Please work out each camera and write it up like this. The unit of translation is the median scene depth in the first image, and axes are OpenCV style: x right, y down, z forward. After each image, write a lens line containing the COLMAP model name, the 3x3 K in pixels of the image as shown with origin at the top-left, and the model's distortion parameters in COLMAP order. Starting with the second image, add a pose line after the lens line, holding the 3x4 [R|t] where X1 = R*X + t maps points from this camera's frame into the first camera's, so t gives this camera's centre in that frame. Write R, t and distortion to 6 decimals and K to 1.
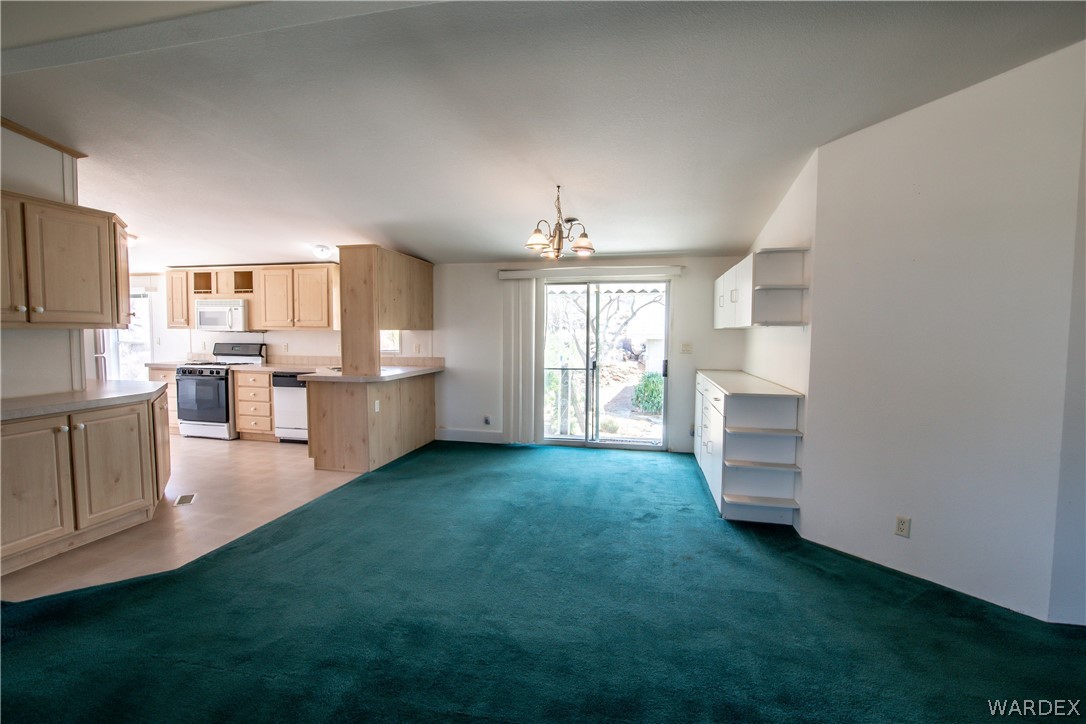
lens RADIAL K [[481.9, 0, 539.4], [0, 481.9, 357.3], [0, 0, 1]] dist [-0.033724, 0.002006]
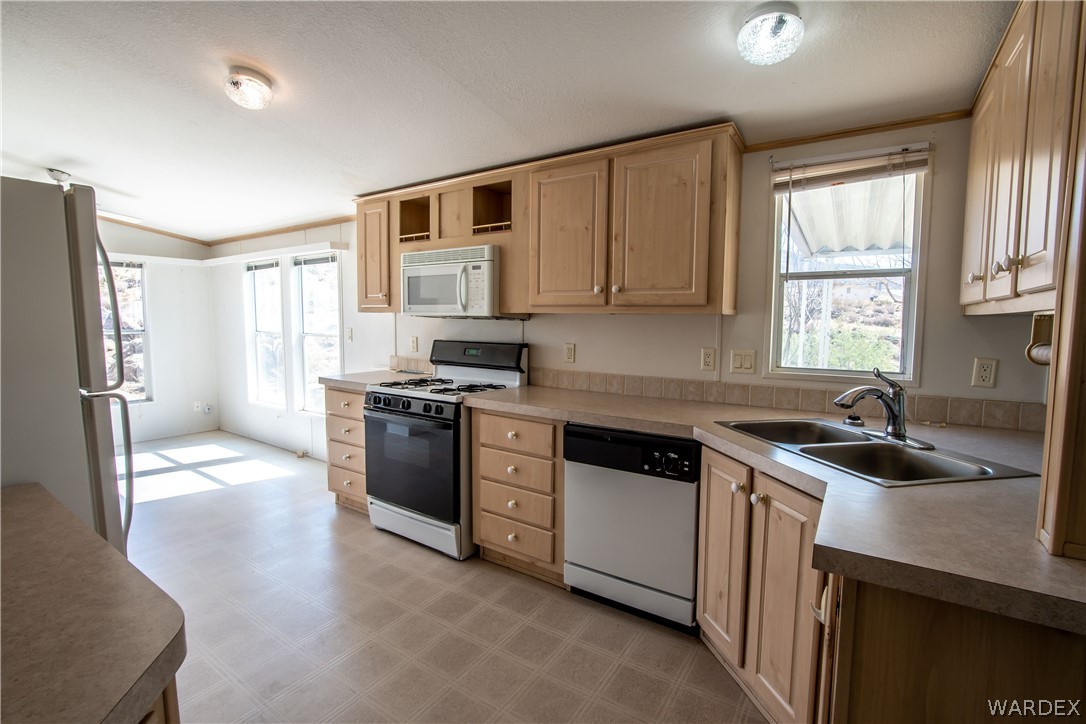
lens RADIAL K [[481.9, 0, 542.2], [0, 481.9, 358.8], [0, 0, 1]] dist [-0.033724, 0.002006]
pose [[0.930202, 0.031770, -0.365671, -0.474693], [-0.023219, 0.999345, 0.027761, -0.033693], [0.366313, -0.017333, 0.930330, 0.690038]]
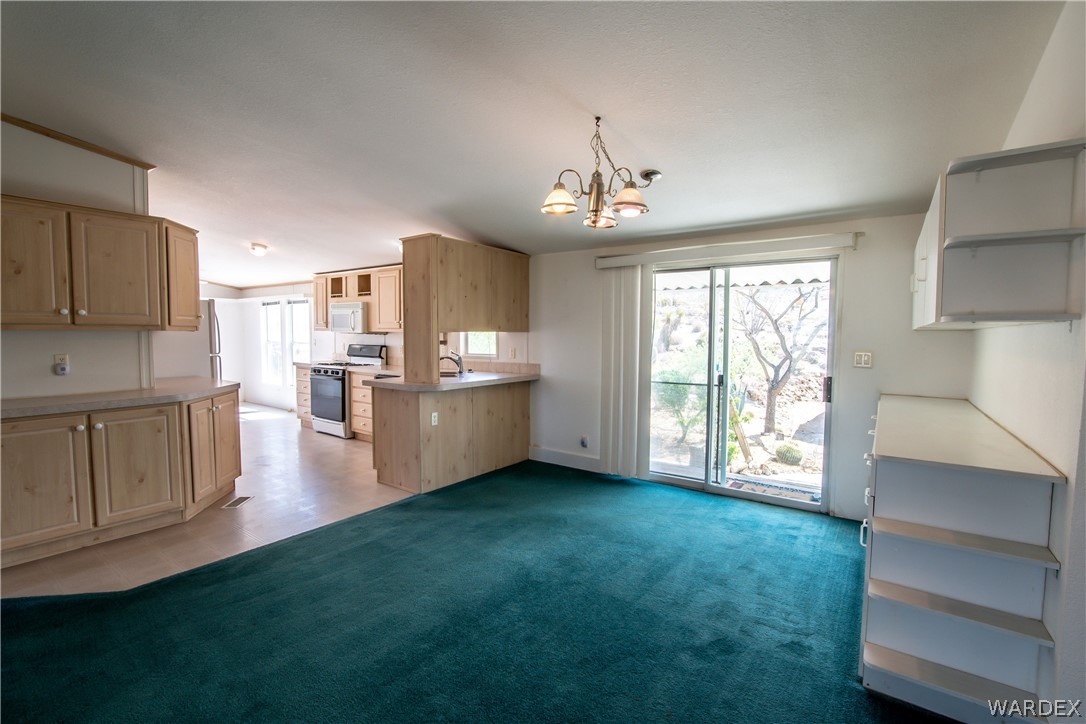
lens RADIAL K [[481.9, 0, 540.7], [0, 481.9, 357.4], [0, 0, 1]] dist [-0.033724, 0.002006]
pose [[0.914723, 0.020081, -0.403583, 0.168729], [-0.022140, 0.999755, -0.000437, -0.012493], [0.403476, 0.009335, 0.914943, 0.246249]]
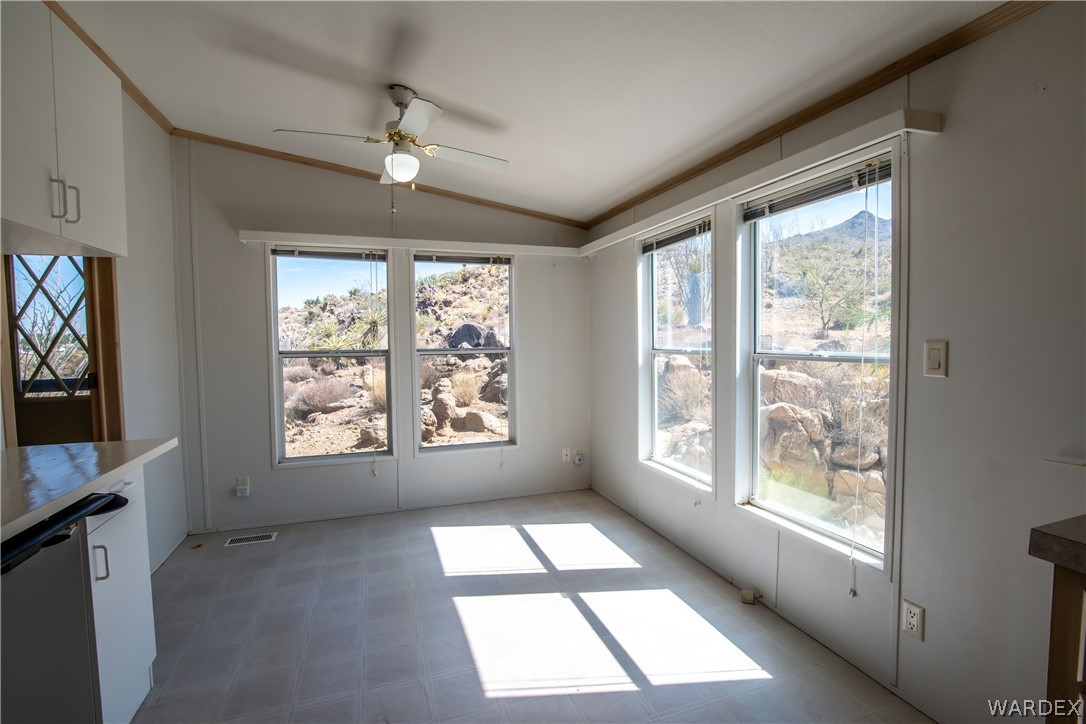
lens RADIAL K [[481.9, 0, 527.9], [0, 481.9, 360.0], [0, 0, 1]] dist [-0.033724, 0.002006]
pose [[0.496469, 0.028169, -0.867597, -0.932217], [-0.033962, 0.999338, 0.013012, -0.038141], [0.867390, 0.023005, 0.497097, 0.945609]]
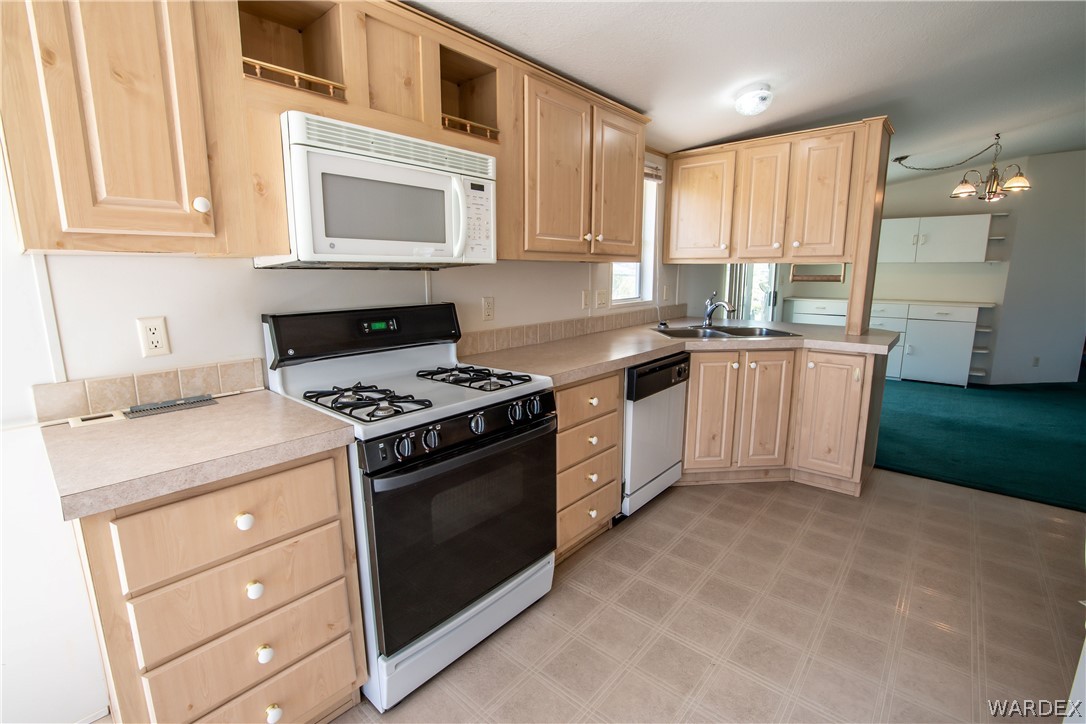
lens RADIAL K [[481.9, 0, 541.1], [0, 481.9, 357.4], [0, 0, 1]] dist [-0.033724, 0.002006]
pose [[0.490622, -0.163105, 0.855971, -1.027462], [0.054281, 0.986138, 0.156796, -0.049341], [-0.869680, -0.030465, 0.492674, 0.946939]]
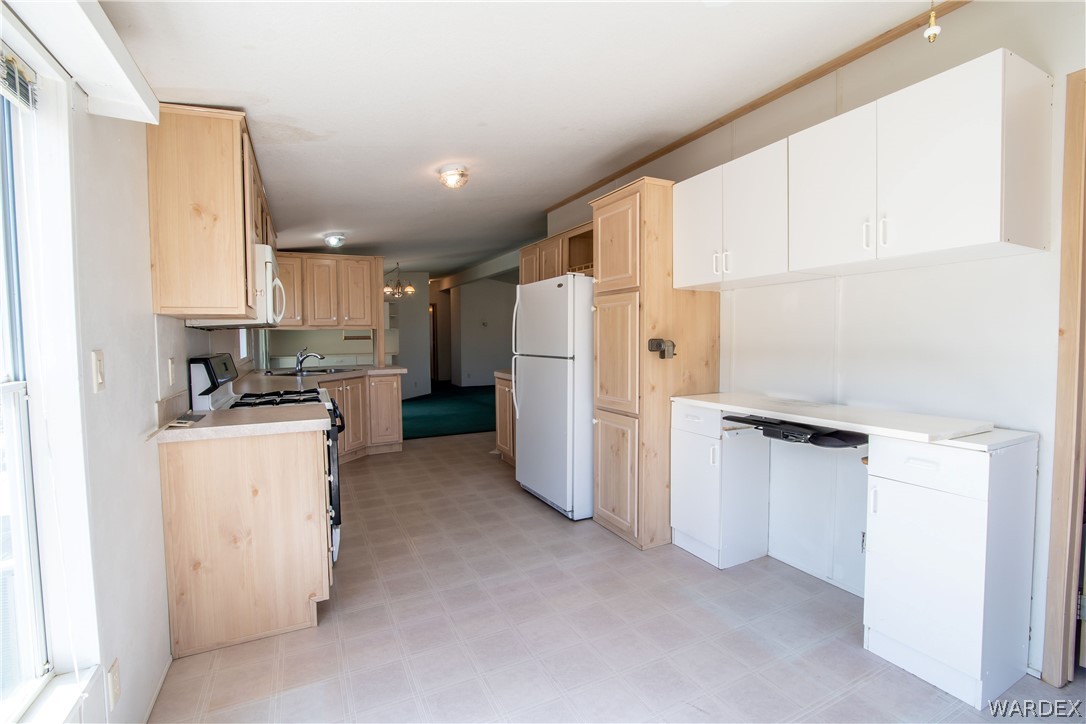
lens RADIAL K [[481.9, 0, 542.1], [0, 481.9, 357.2], [0, 0, 1]] dist [-0.033724, 0.002006]
pose [[-0.625976, -0.036404, 0.778992, -1.396714], [0.046633, 0.995375, 0.083990, -0.061574], [-0.778447, 0.088903, -0.621383, 1.277419]]
